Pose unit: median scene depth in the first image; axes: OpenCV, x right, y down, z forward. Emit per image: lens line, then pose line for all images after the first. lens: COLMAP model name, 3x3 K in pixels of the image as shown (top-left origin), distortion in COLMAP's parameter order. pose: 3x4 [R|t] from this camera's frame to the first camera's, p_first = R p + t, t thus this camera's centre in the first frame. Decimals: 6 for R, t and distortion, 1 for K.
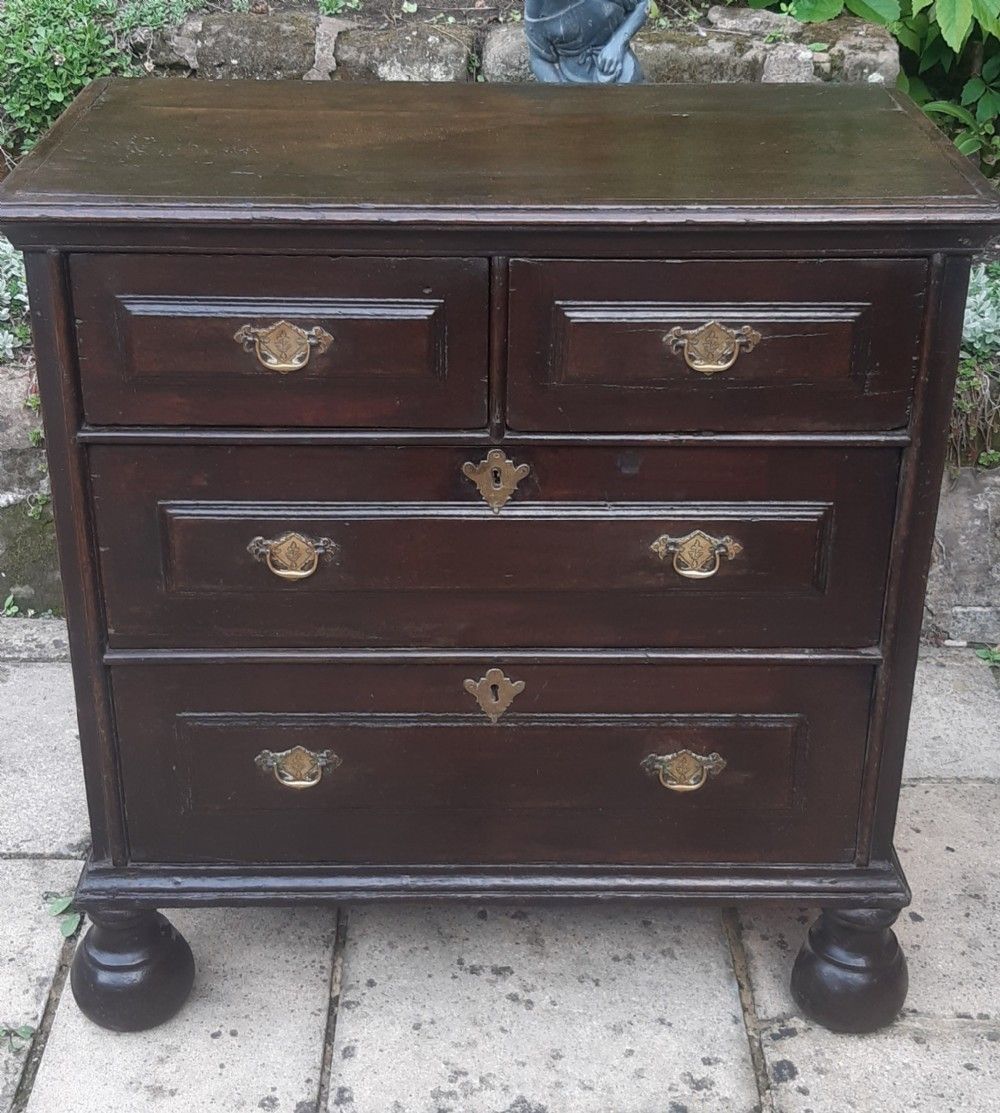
lens RADIAL K [[1640.2, 0, 504.1], [0, 1640.2, 535.1], [0, 0, 1]] dist [0.169661, -0.407751]
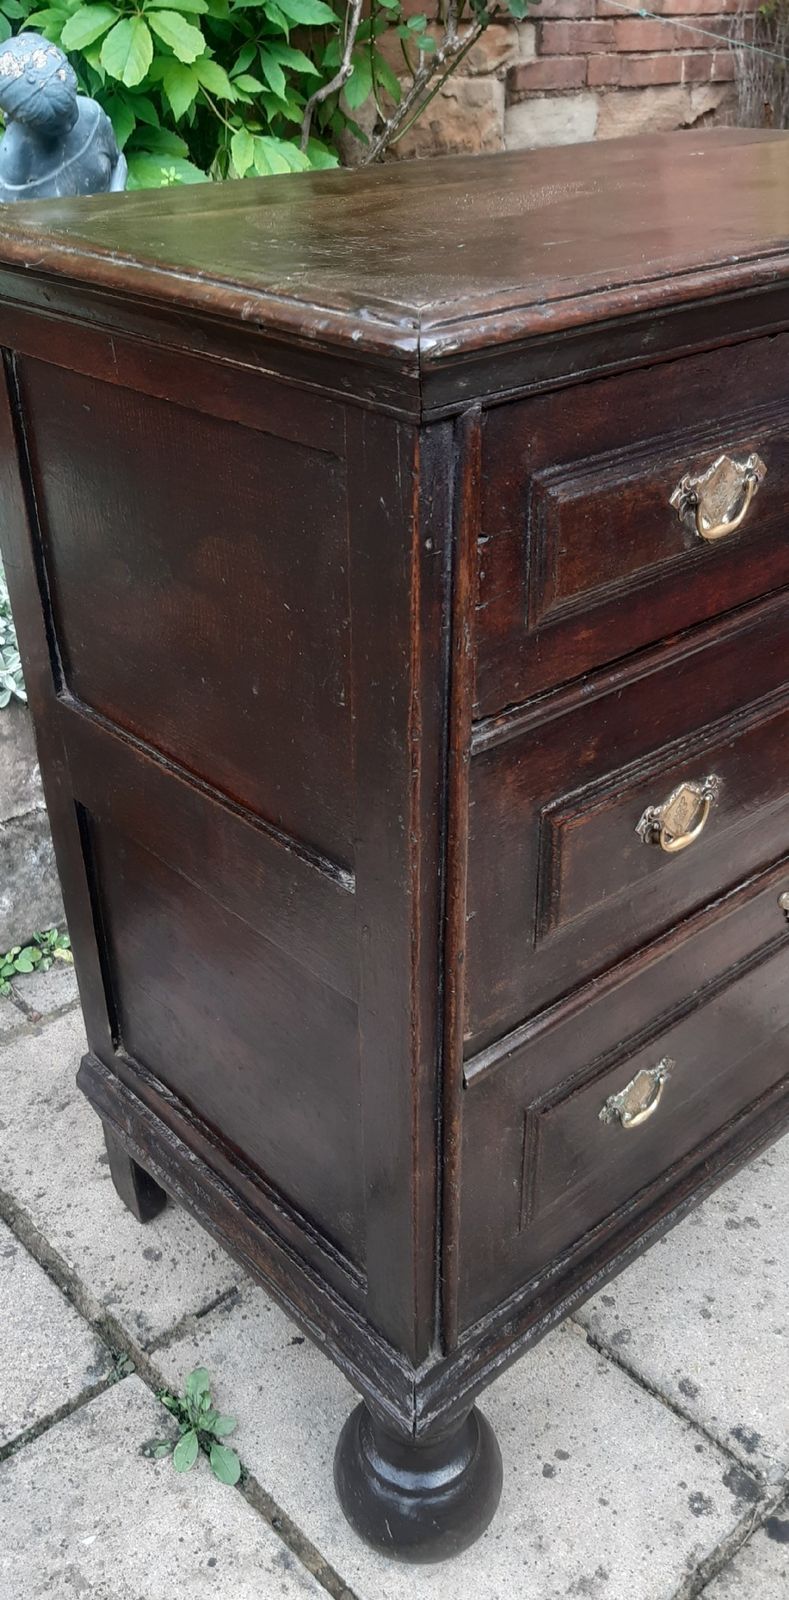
lens RADIAL K [[1307.8, 0, 332.4], [0, 1307.8, 804.6], [0, 0, 1]] dist [-0.001741, -0.002204]
pose [[0.767397, -0.353458, 0.534948, -0.494440], [0.318732, 0.934234, 0.160050, -0.116811], [-0.556338, 0.047683, 0.829587, 0.591617]]
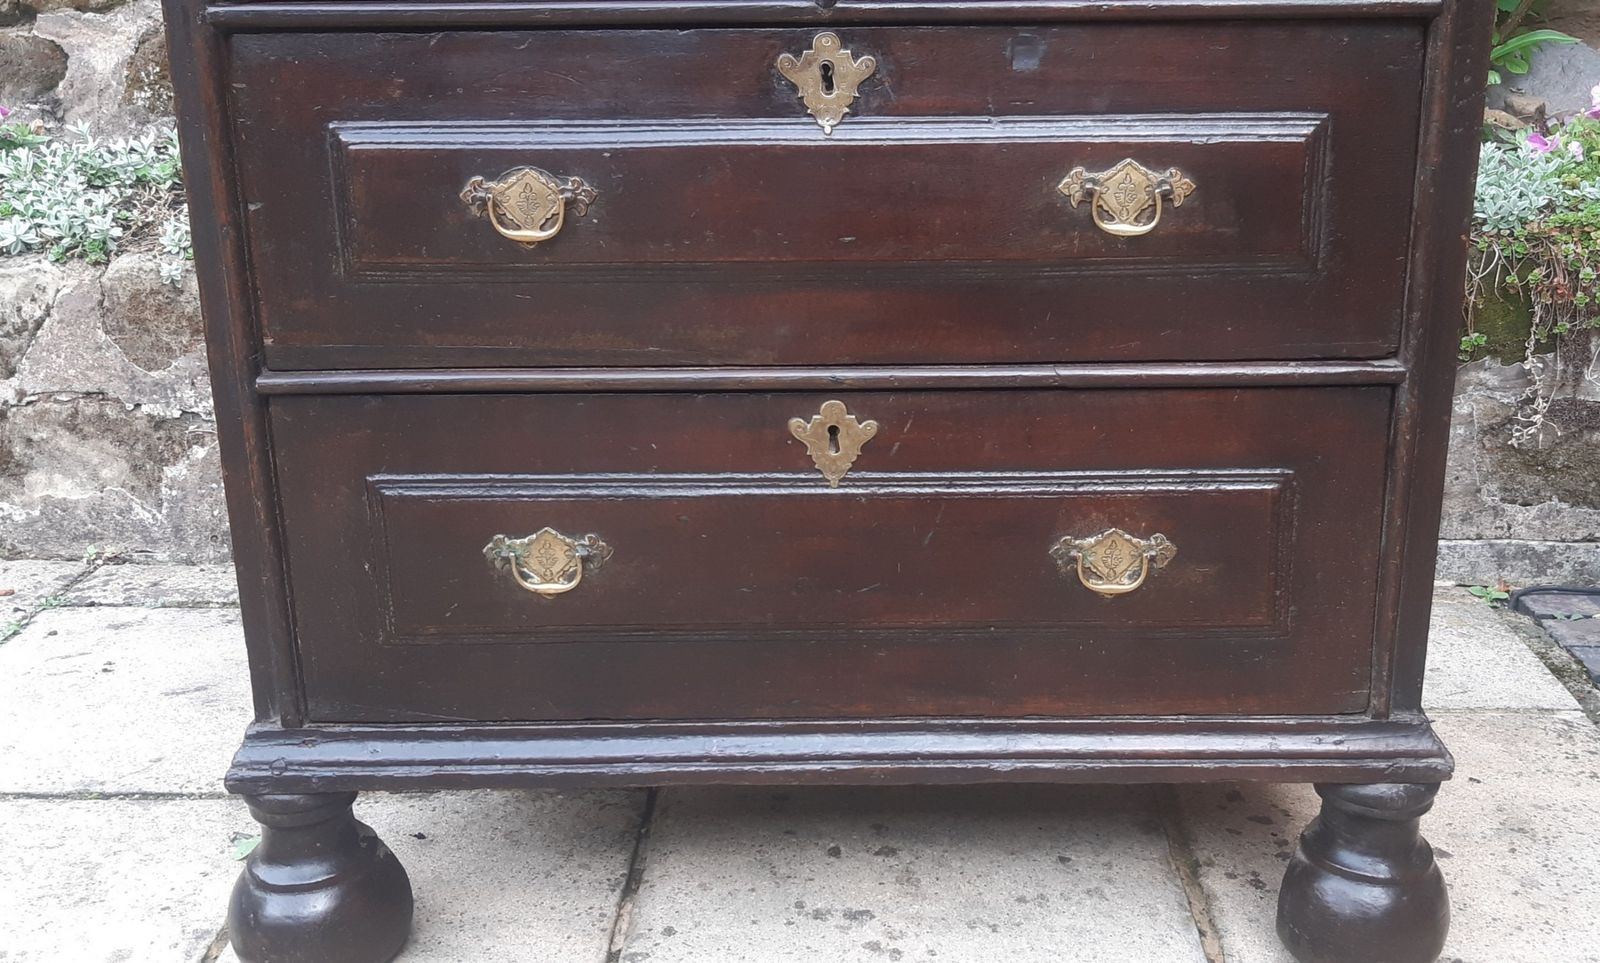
lens RADIAL K [[1580.6, 0, 891.1], [0, 1580.6, 508.7], [0, 0, 1]] dist [0.119622, -0.243998]
pose [[0.999872, -0.010992, -0.011657, 0.025062], [0.009100, 0.988410, -0.151534, 0.220588], [0.013187, 0.151408, 0.988383, 0.350795]]
